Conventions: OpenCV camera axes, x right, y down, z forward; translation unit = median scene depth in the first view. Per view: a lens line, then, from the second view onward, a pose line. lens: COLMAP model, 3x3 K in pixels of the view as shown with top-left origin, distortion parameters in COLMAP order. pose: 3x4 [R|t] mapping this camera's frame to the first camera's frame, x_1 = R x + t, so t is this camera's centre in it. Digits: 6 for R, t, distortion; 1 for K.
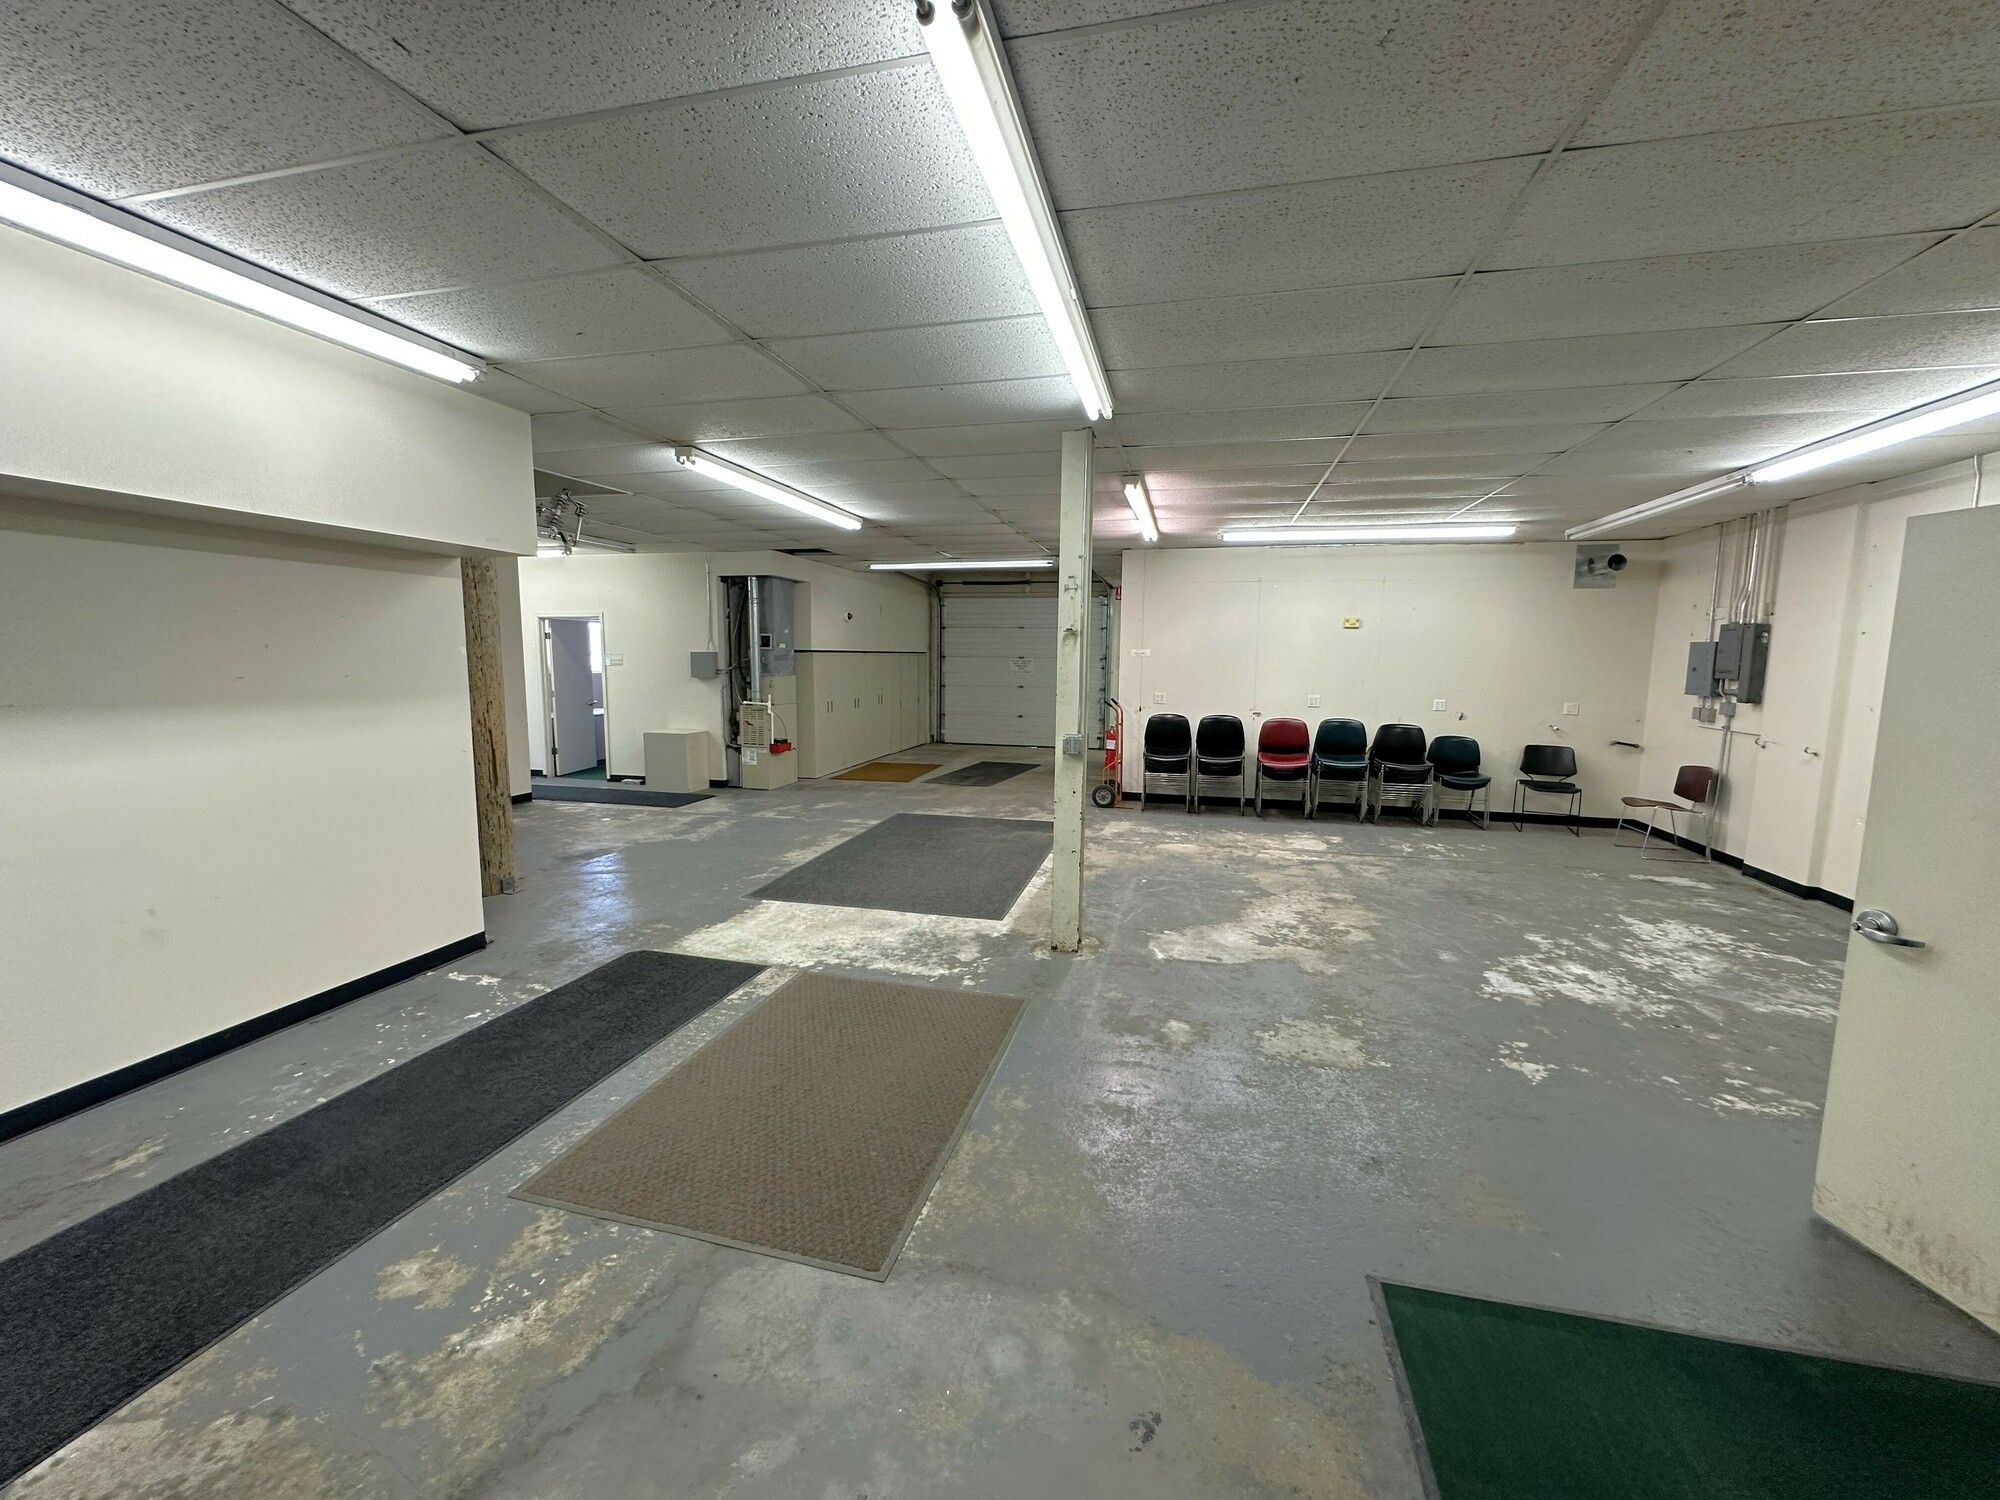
lens RADIAL K [[796.8, 0, 999.0], [0, 796.8, 750.7], [0, 0, 1]] dist [-0.000543, -0.000011]
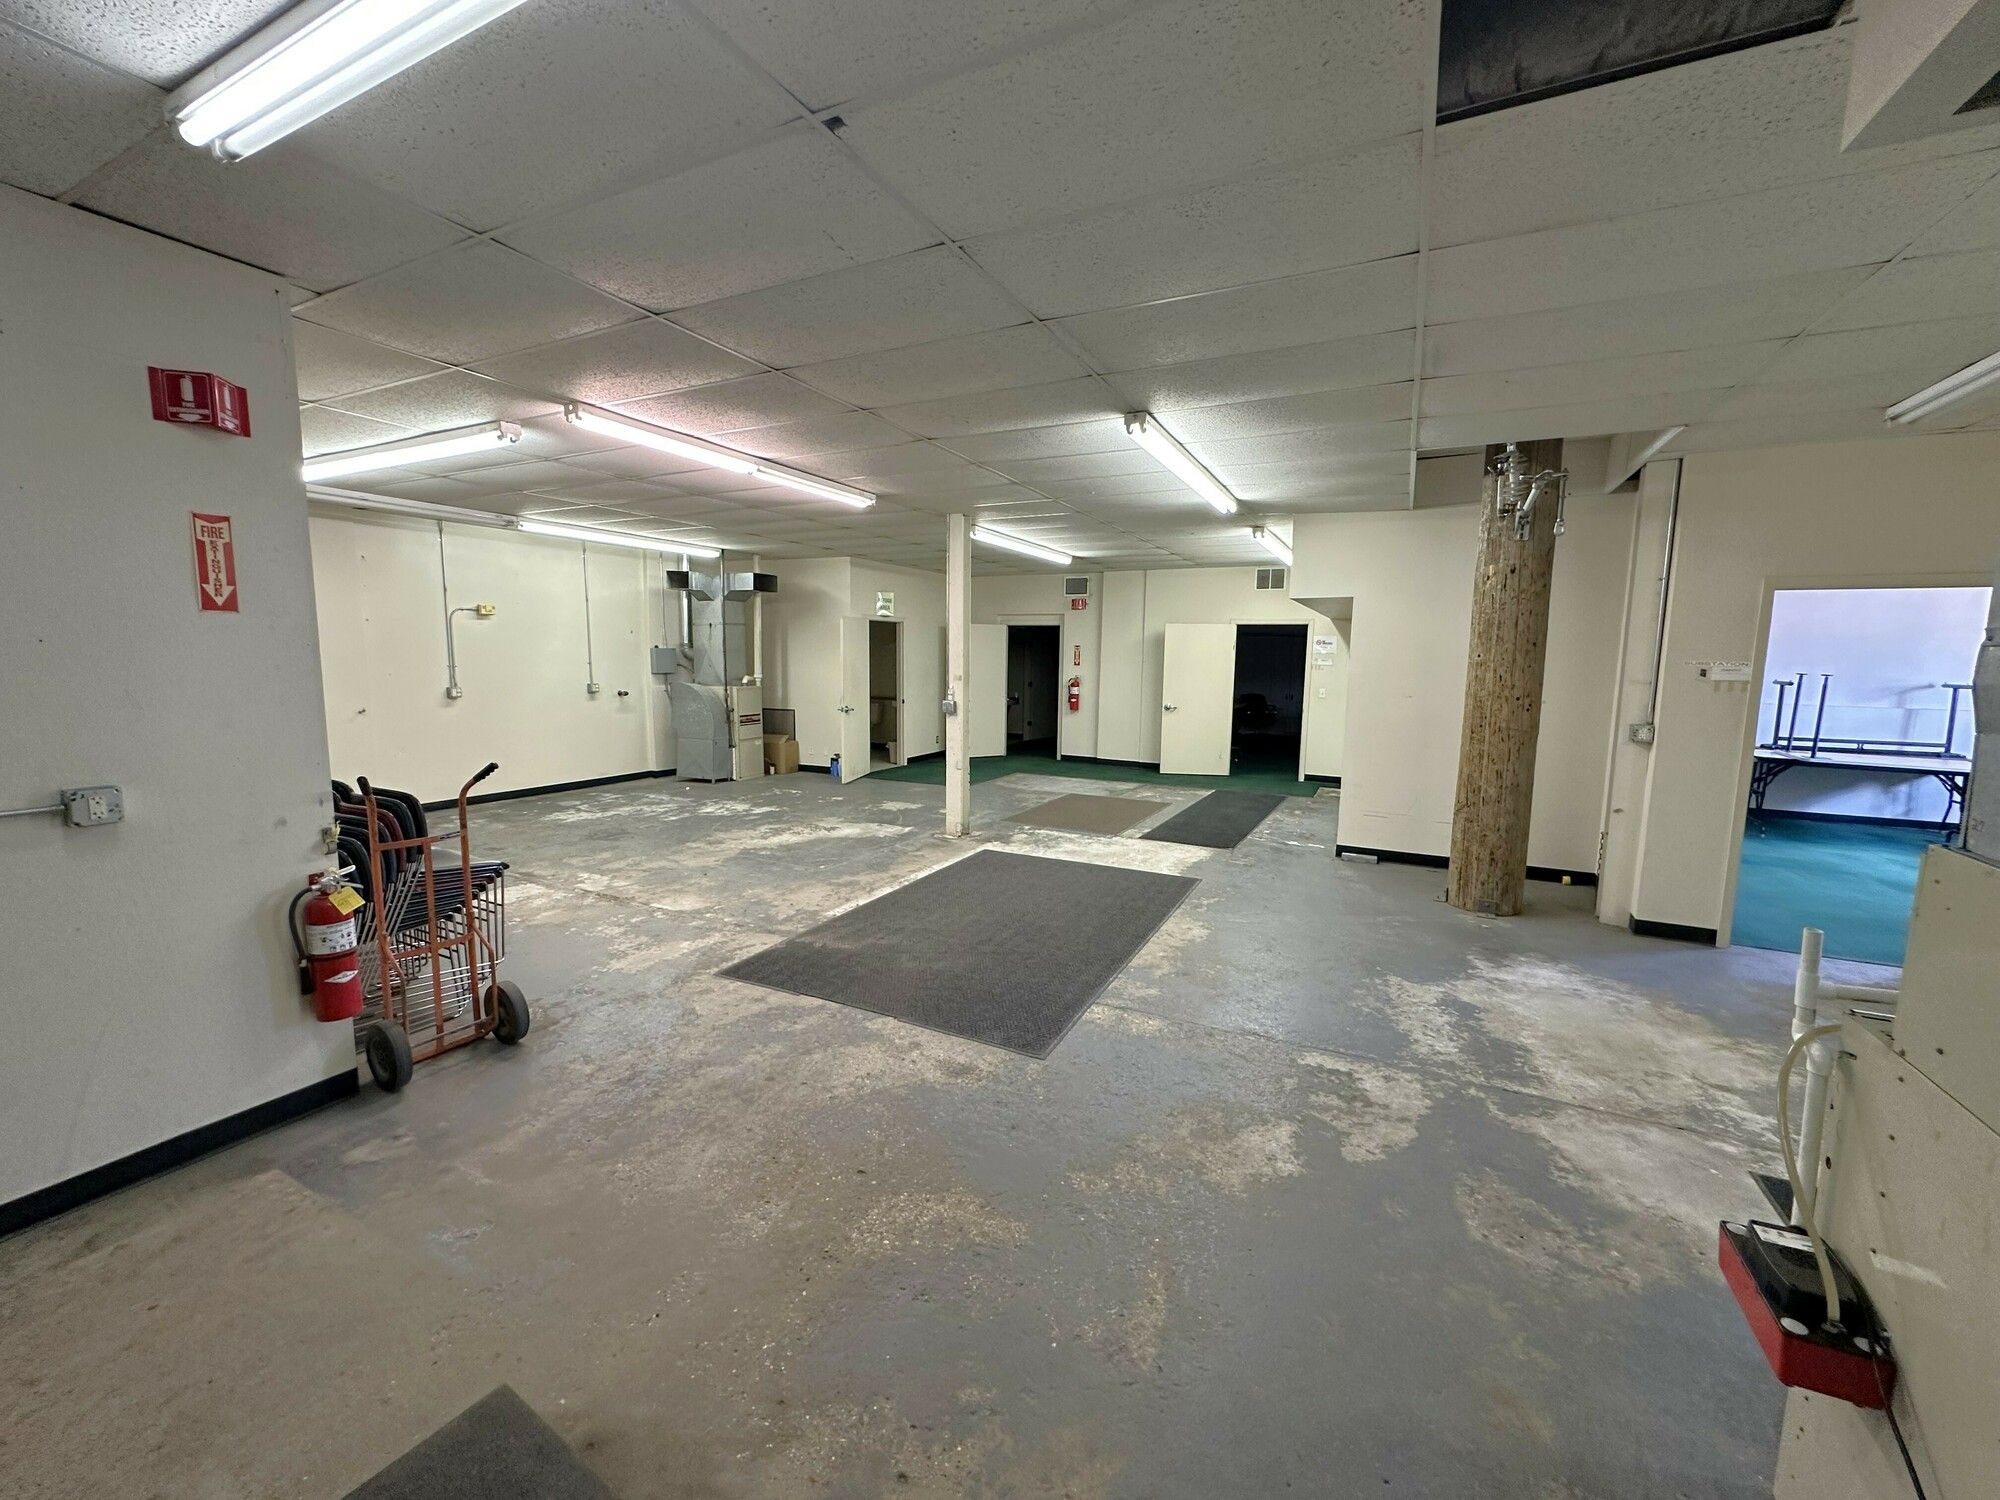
lens RADIAL K [[796.8, 0, 1002.7], [0, 796.8, 745.7], [0, 0, 1]] dist [-0.000543, -0.000011]
pose [[-0.975592, -0.051116, 0.213560, -0.269037], [0.001381, 0.971083, 0.238739, -0.245290], [-0.219588, 0.233207, -0.947310, 1.970229]]
